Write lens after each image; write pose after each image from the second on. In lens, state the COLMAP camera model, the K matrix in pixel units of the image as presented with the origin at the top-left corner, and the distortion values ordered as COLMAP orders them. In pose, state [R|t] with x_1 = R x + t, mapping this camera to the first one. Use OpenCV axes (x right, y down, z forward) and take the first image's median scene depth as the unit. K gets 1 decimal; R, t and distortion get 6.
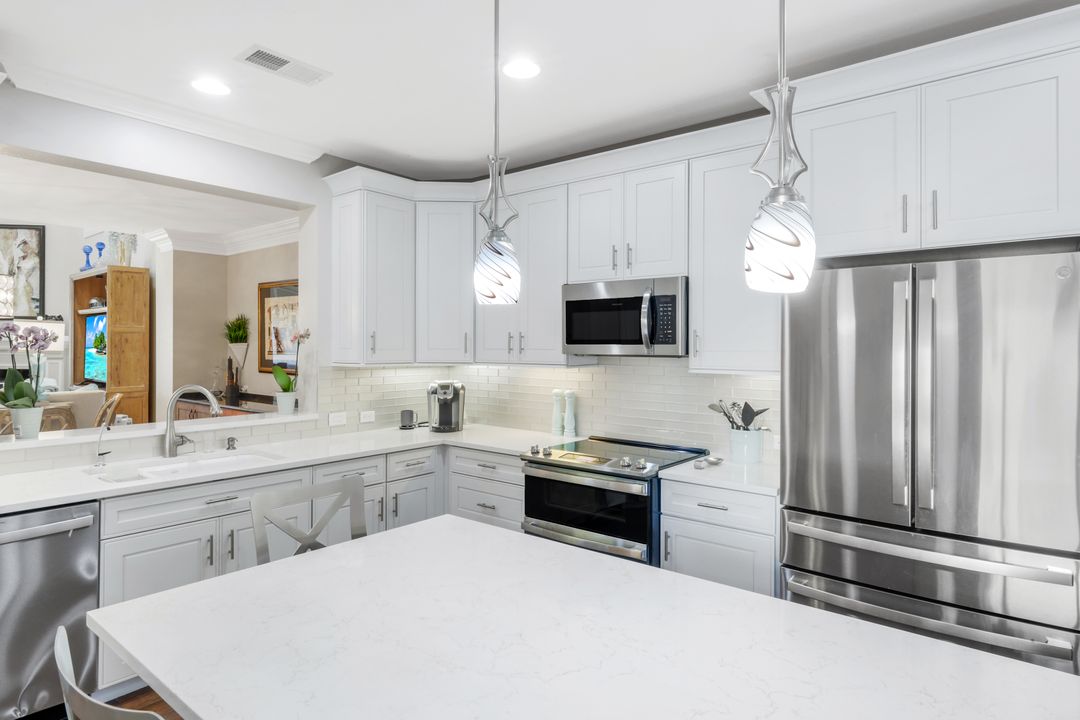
lens RADIAL K [[623.7, 0, 549.0], [0, 623.7, 349.2], [0, 0, 1]] dist [0.015483, -0.009097]
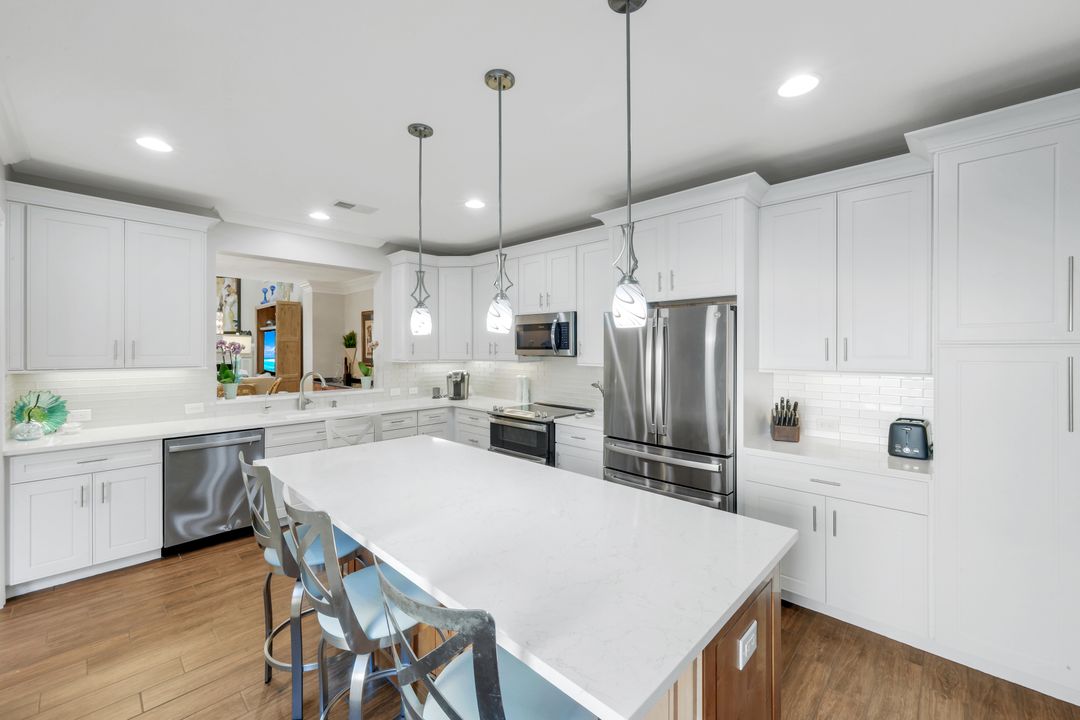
lens RADIAL K [[445.5, 0, 549.2], [0, 445.5, 351.6], [0, 0, 1]] dist [-0.002430, 0.000453]
pose [[0.997324, -0.003237, -0.073037, 0.191104], [0.003570, 0.999984, 0.004432, -0.006304], [0.073022, -0.004681, 0.997319, -0.226475]]
